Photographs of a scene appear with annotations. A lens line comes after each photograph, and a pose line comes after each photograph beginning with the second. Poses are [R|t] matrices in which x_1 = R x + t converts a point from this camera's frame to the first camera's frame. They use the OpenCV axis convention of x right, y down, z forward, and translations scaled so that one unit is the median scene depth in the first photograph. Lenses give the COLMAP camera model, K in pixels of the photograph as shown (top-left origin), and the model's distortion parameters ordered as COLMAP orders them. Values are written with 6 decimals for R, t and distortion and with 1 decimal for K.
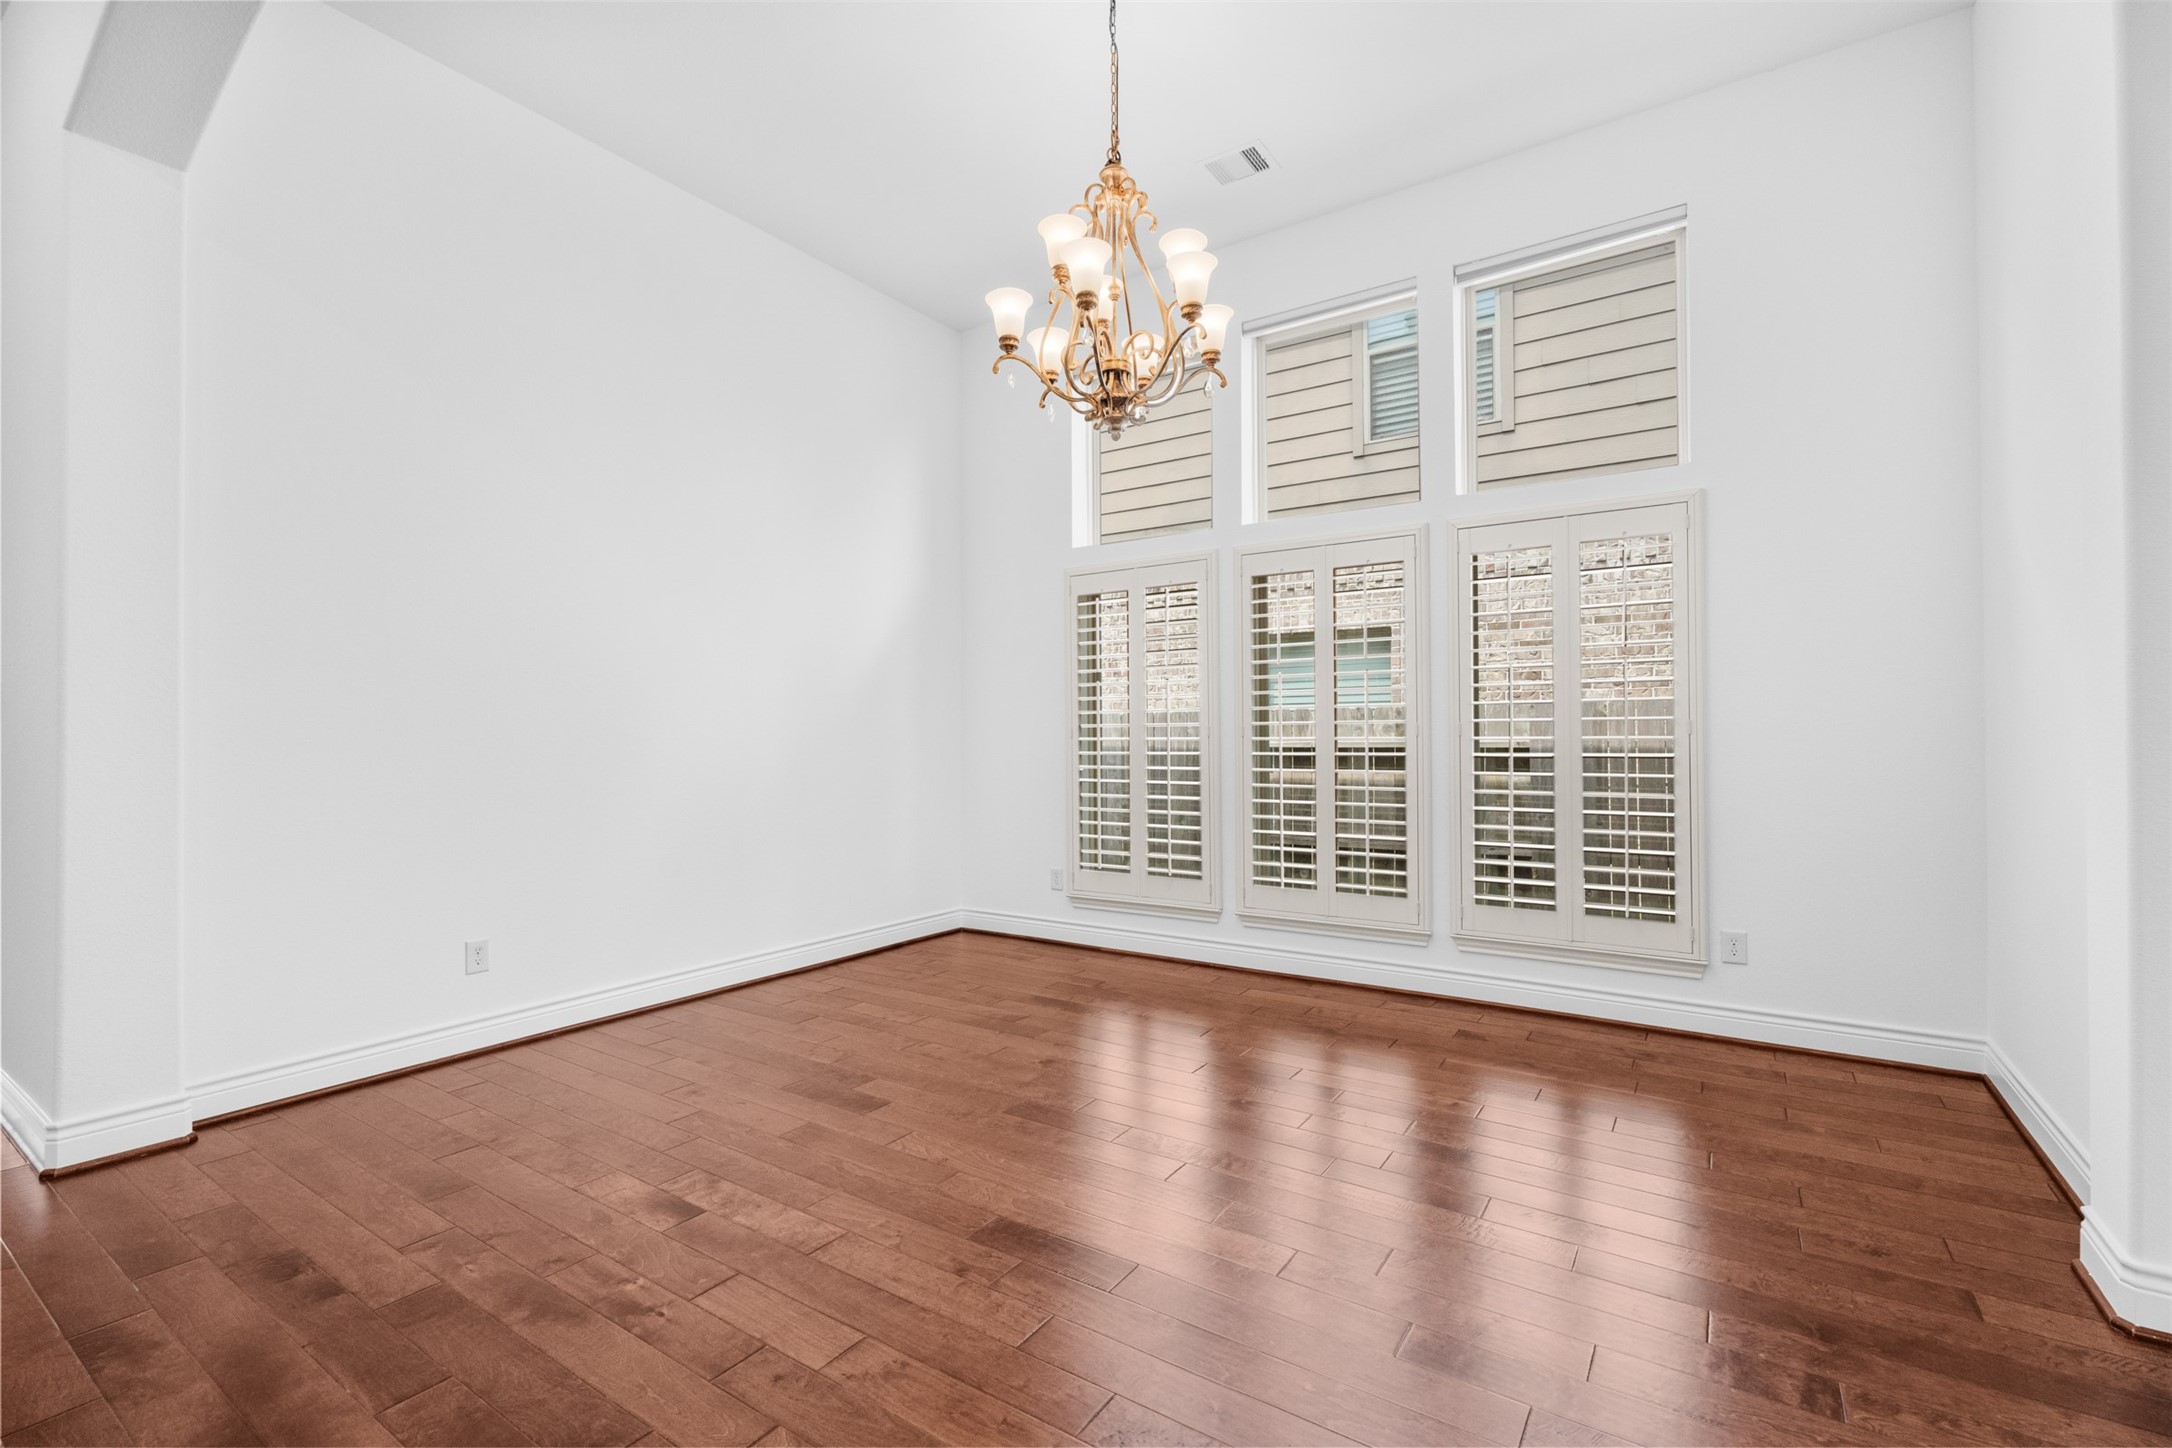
lens RADIAL K [[963.1, 0, 1098.0], [0, 963.1, 733.7], [0, 0, 1]] dist [0.004846, -0.001162]
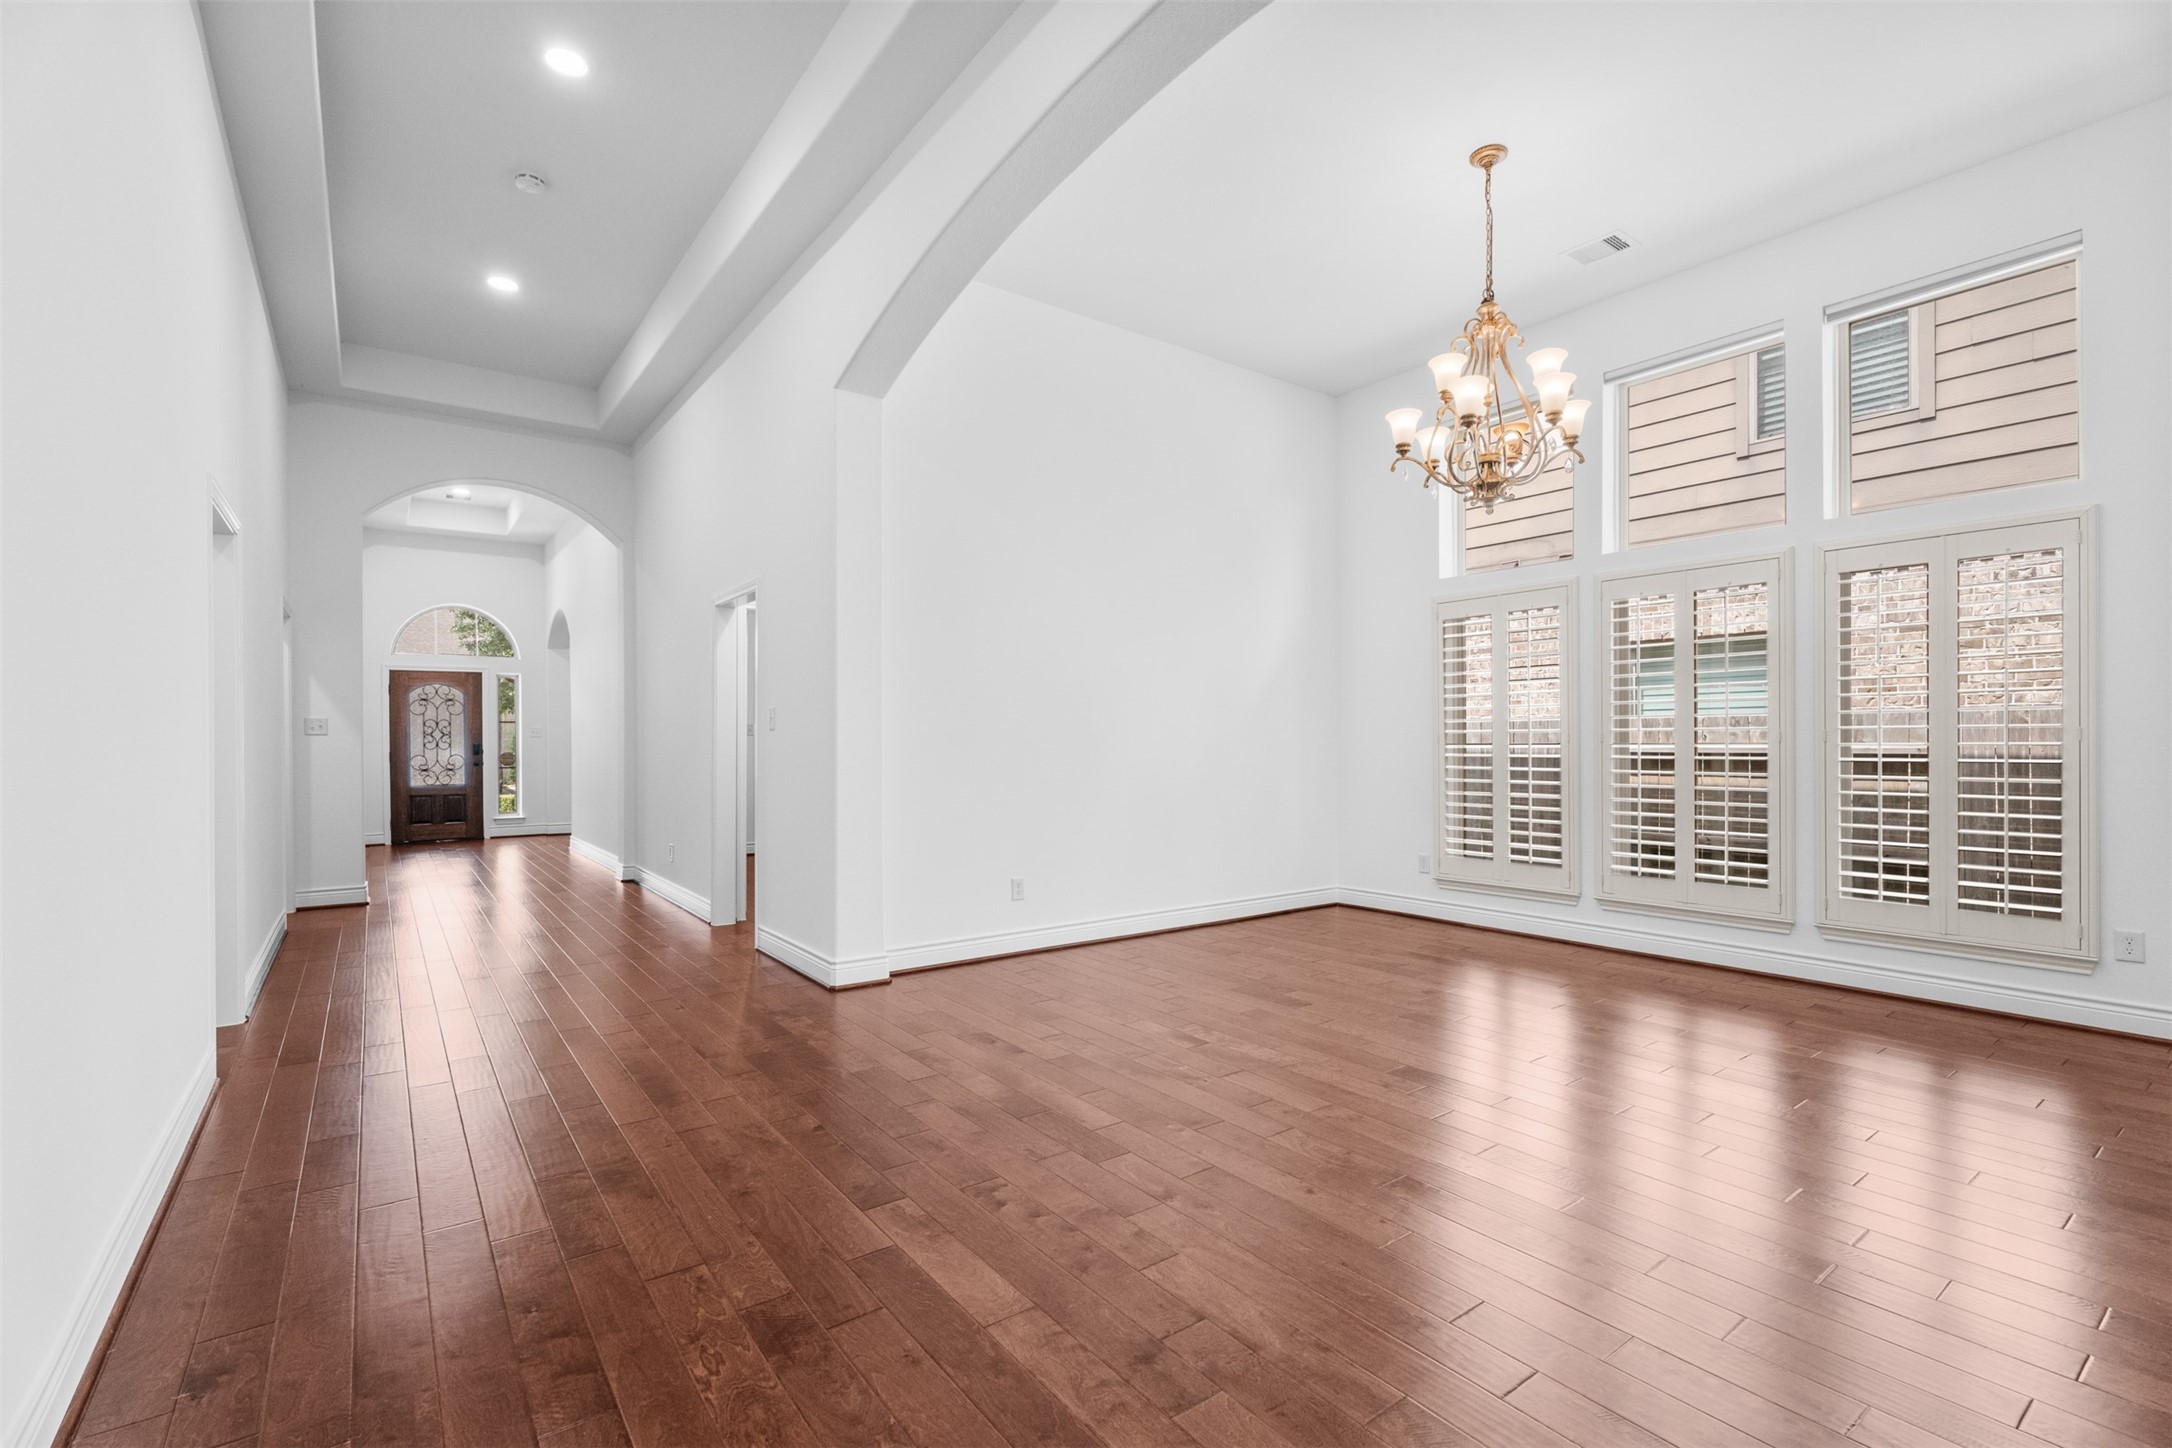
lens RADIAL K [[963.1, 0, 1088.3], [0, 963.1, 745.3], [0, 0, 1]] dist [0.004846, -0.001162]
pose [[0.938813, 0.003667, -0.344408, -0.033182], [-0.001580, 0.999979, 0.006339, 0.000484], [0.344423, -0.005407, 0.938799, -0.338895]]
